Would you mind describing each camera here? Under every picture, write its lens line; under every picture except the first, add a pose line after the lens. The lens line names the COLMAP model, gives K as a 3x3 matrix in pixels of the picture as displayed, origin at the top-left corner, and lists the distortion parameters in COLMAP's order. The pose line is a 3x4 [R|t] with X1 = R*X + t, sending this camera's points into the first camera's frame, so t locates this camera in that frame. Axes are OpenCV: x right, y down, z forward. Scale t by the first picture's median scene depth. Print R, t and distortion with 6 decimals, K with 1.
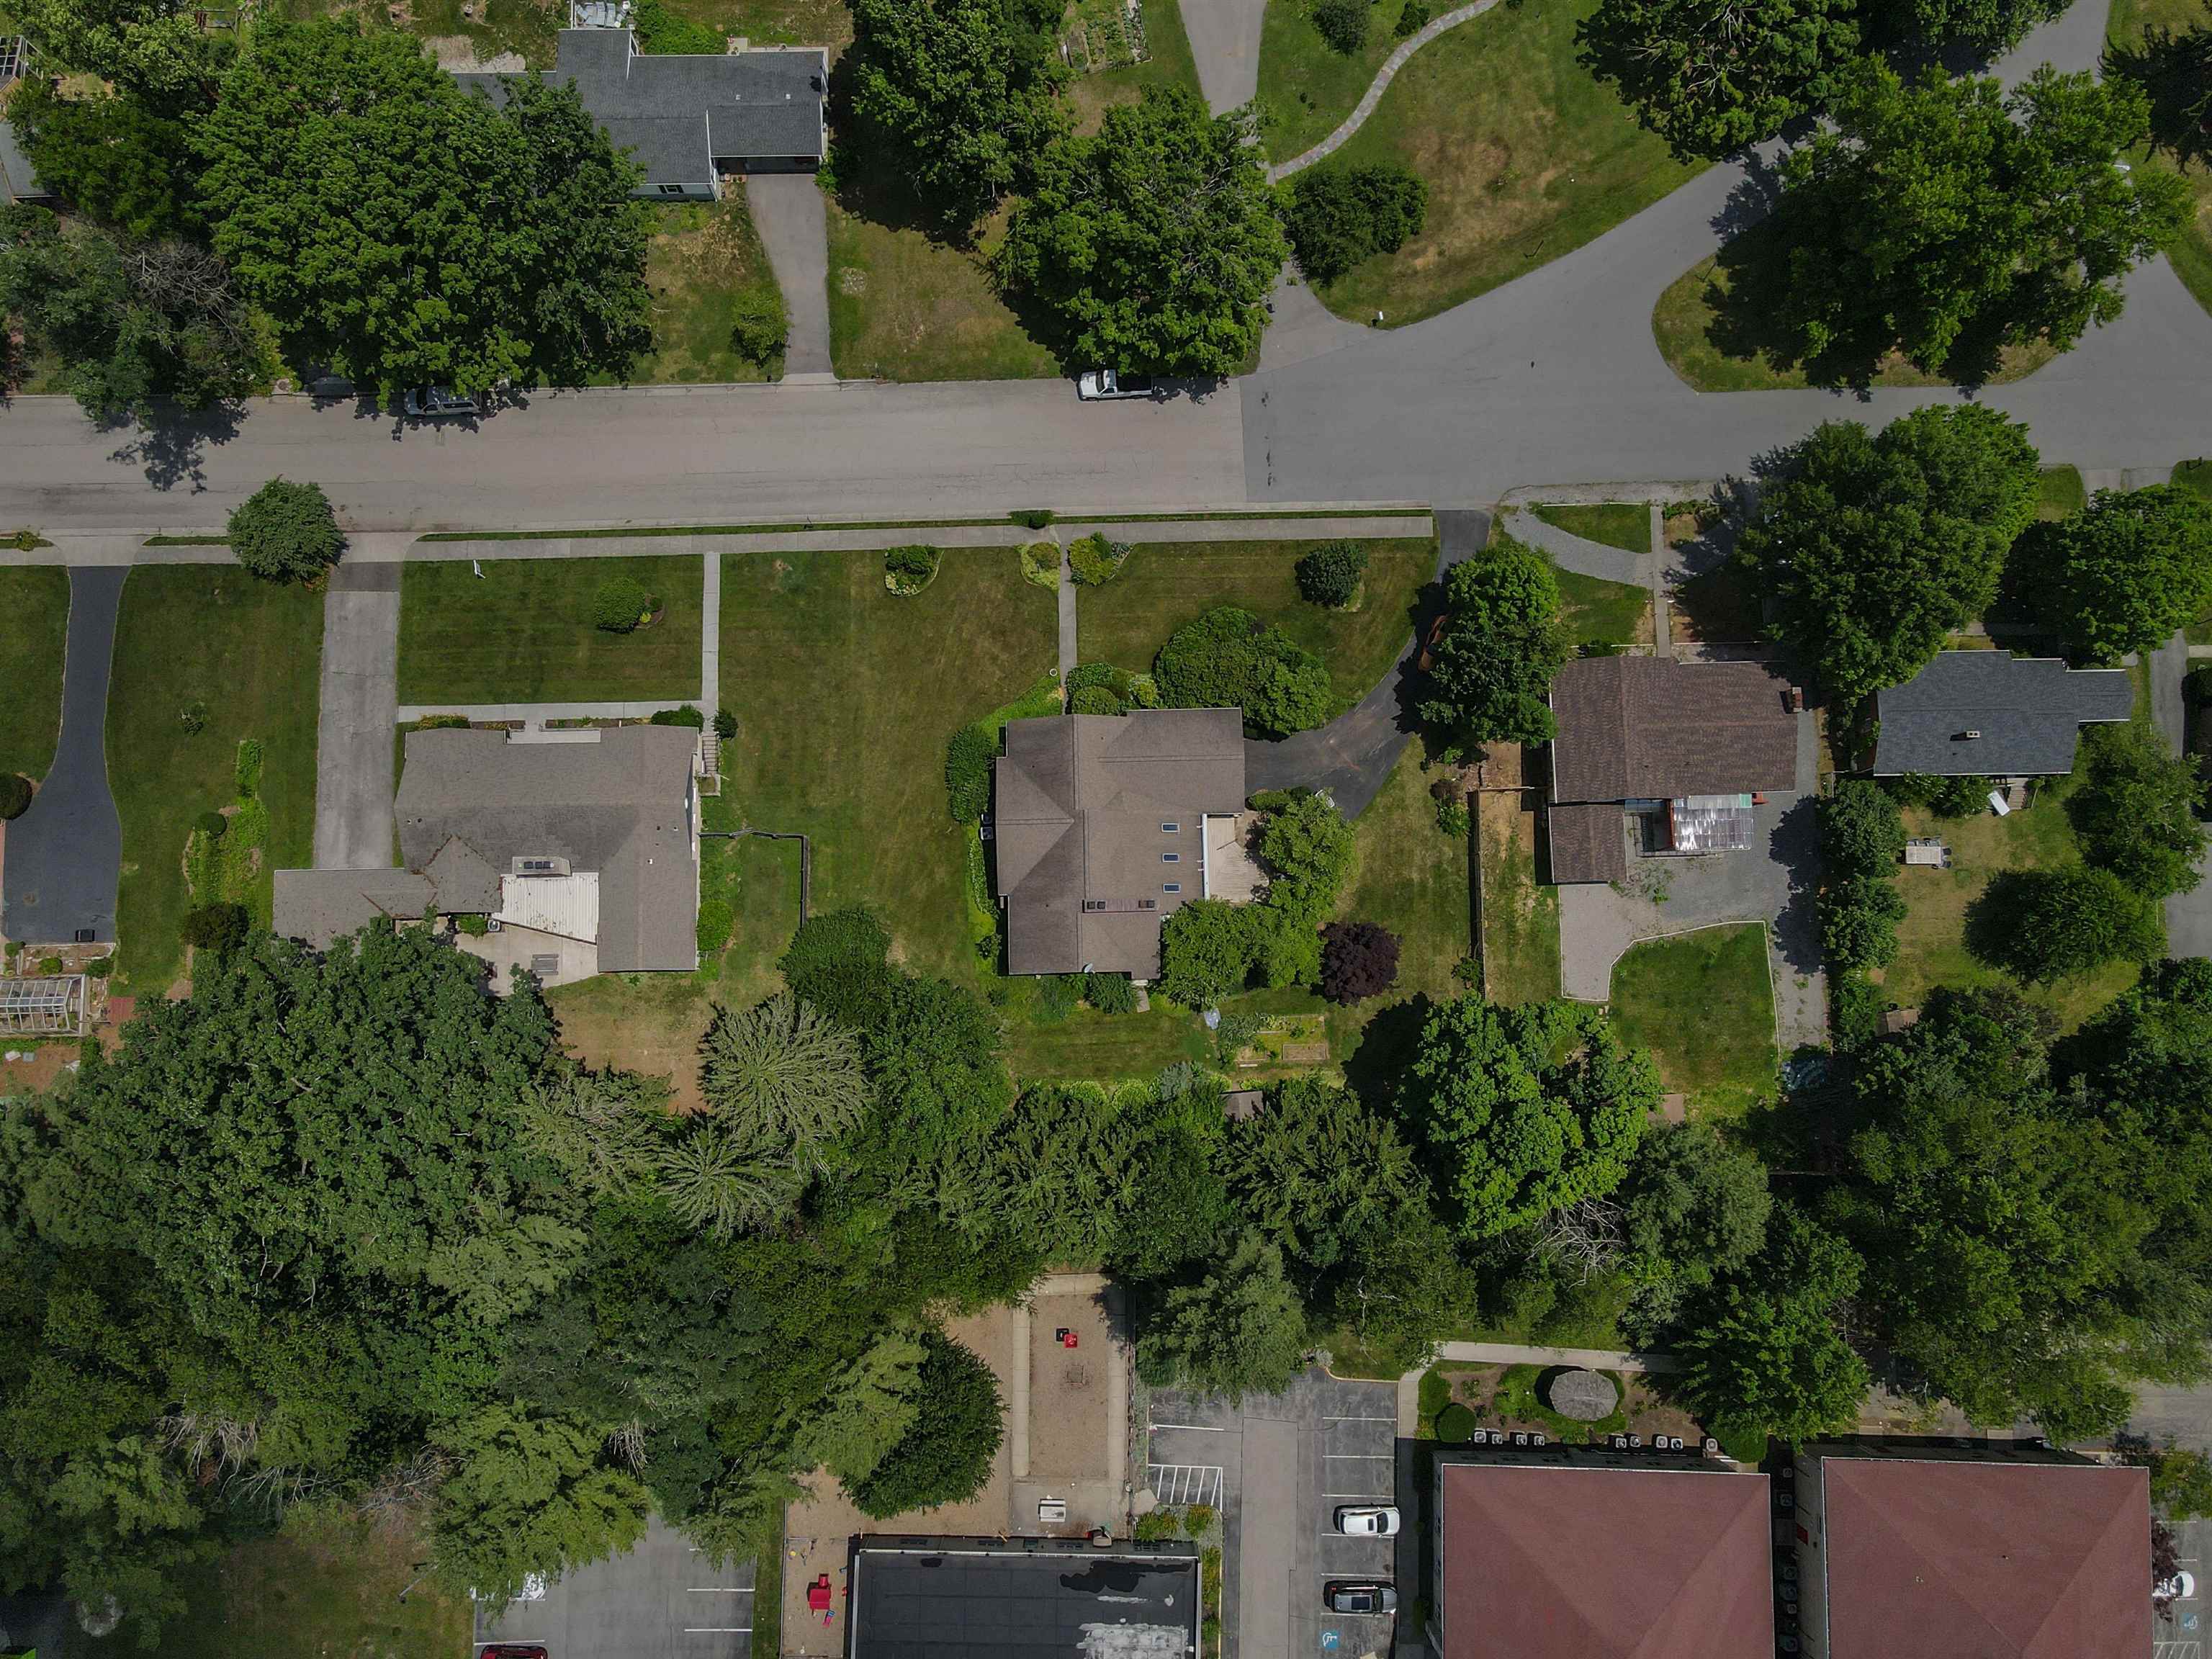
lens RADIAL K [[1614.2, 0, 1105.9], [0, 1614.2, 837.2], [0, 0, 1]] dist [0.015470, 0.013909]
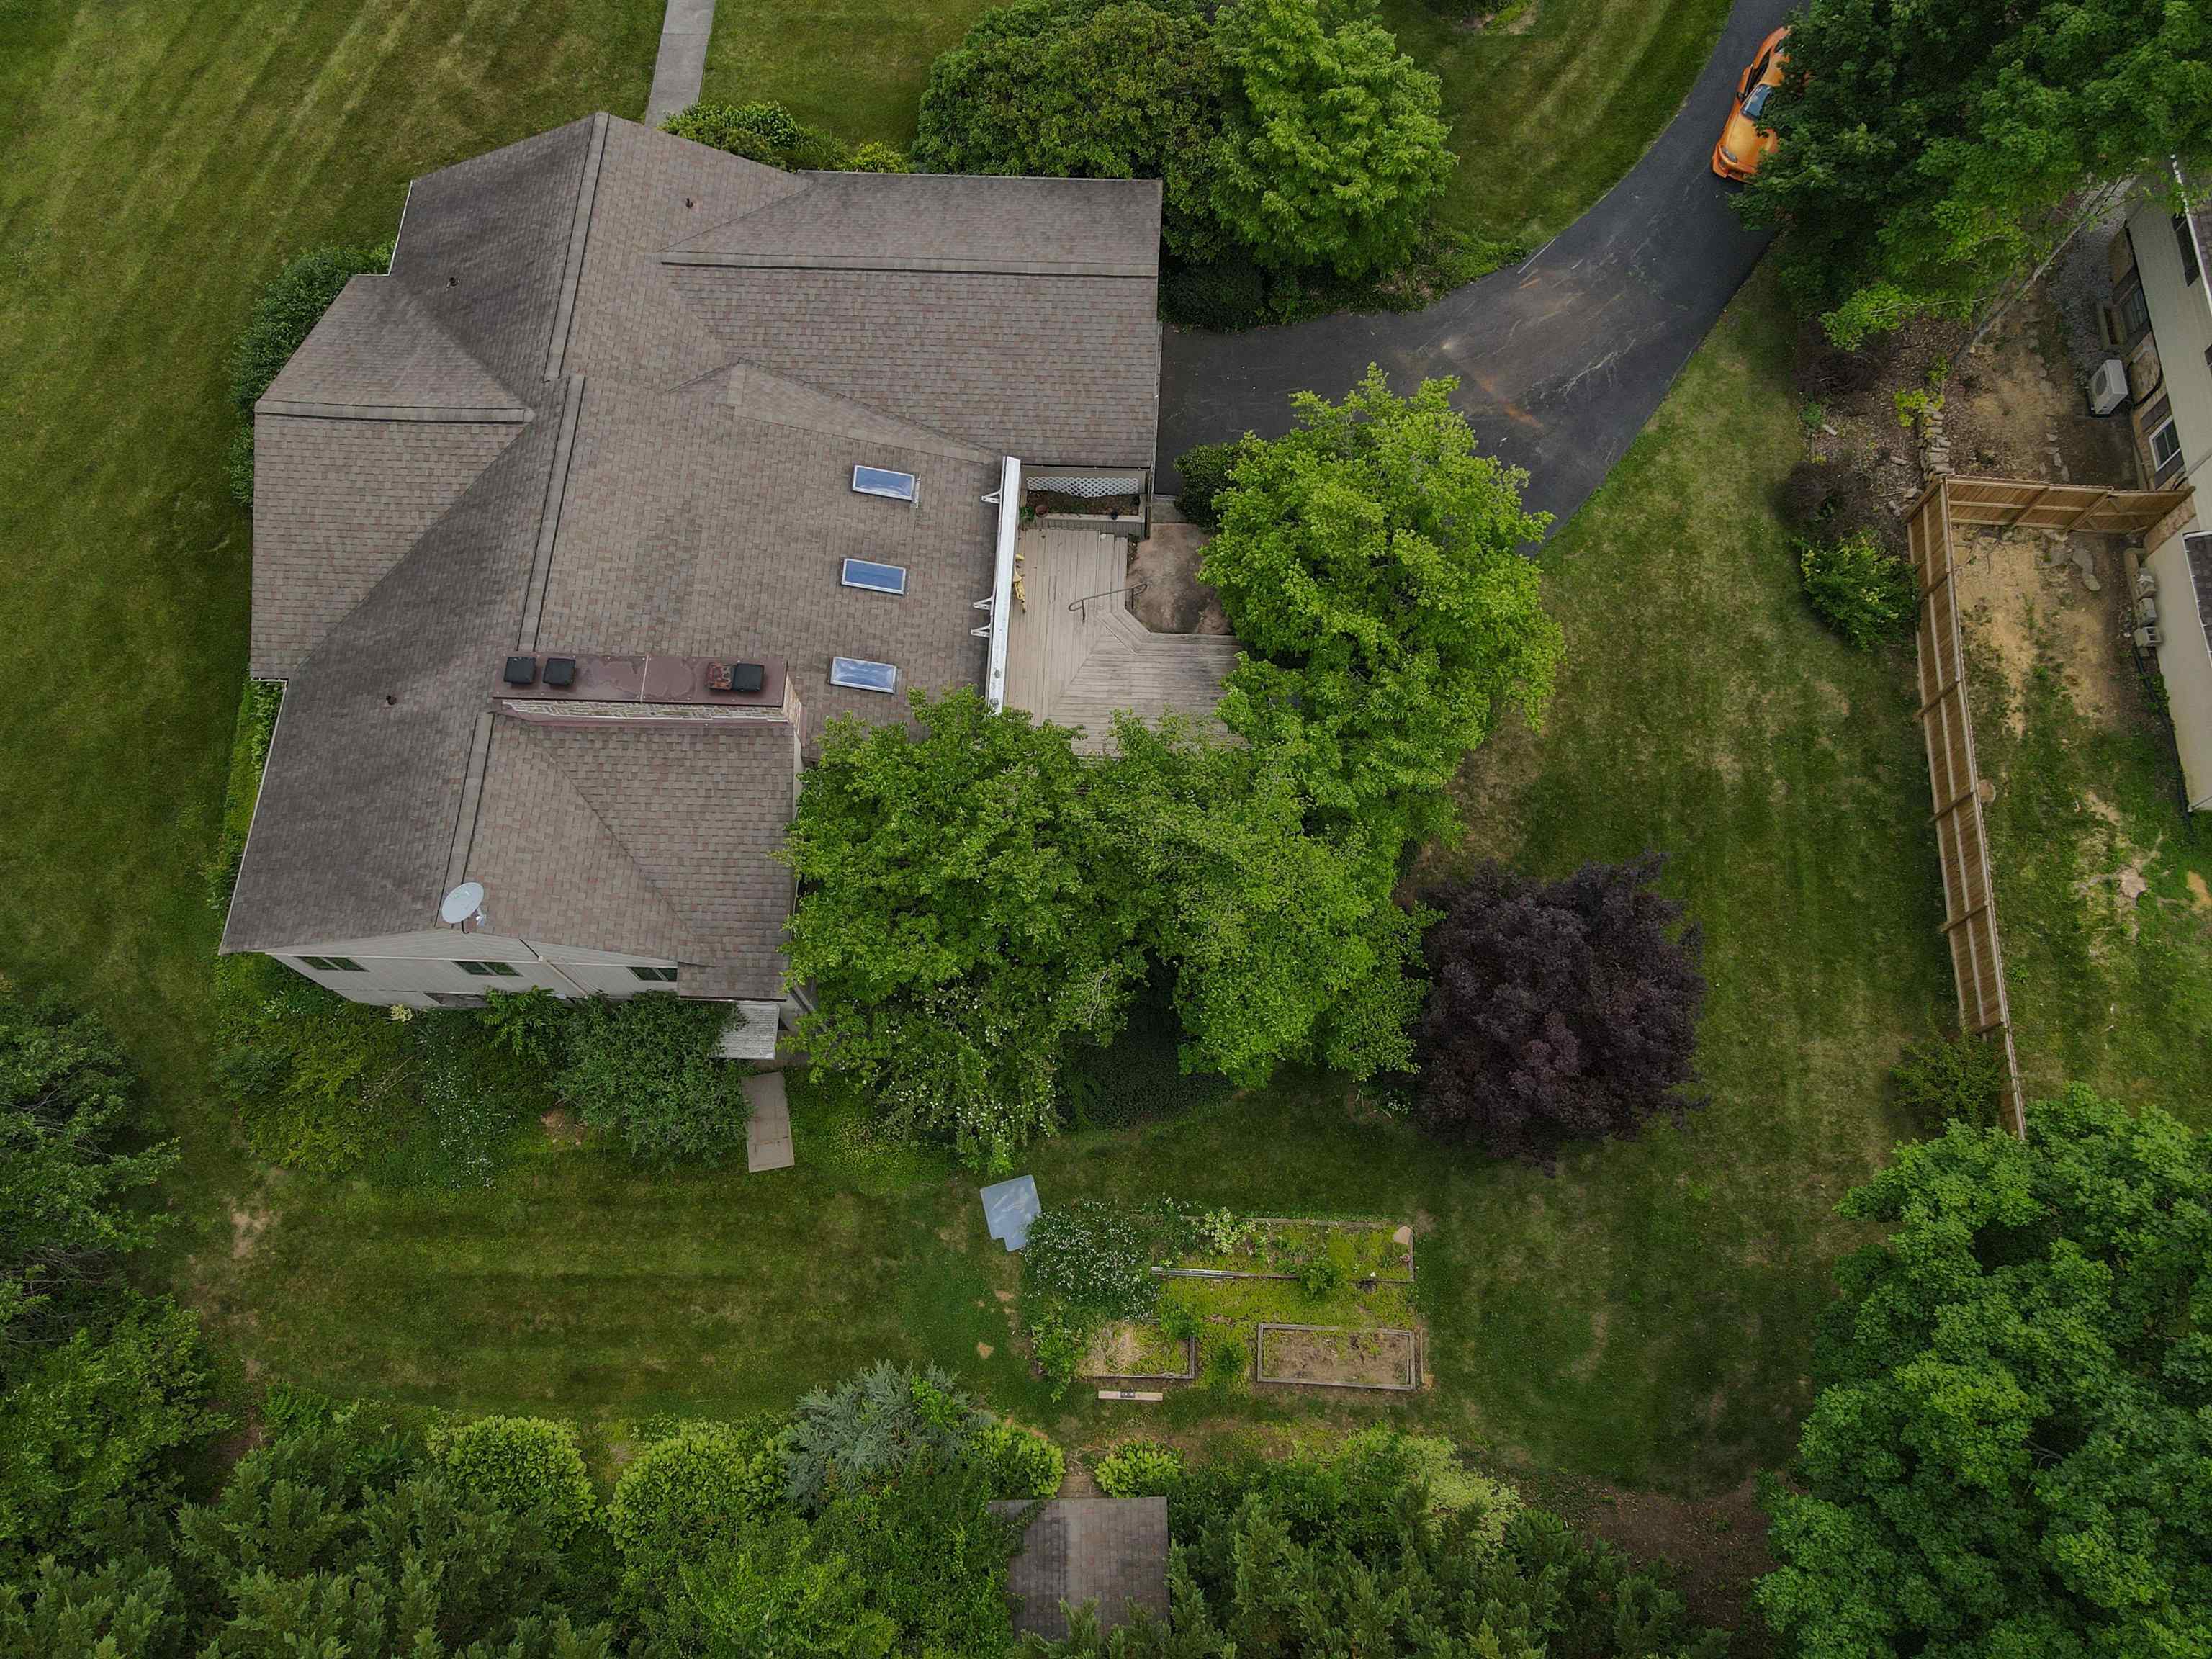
lens RADIAL K [[1614.2, 0, 1101.2], [0, 1614.2, 837.6], [0, 0, 1]] dist [0.015470, 0.013909]
pose [[0.997773, 0.055265, -0.037342, 0.088664], [-0.063016, 0.964546, -0.256283, 0.120677], [0.021855, 0.258065, 0.965880, 0.714525]]
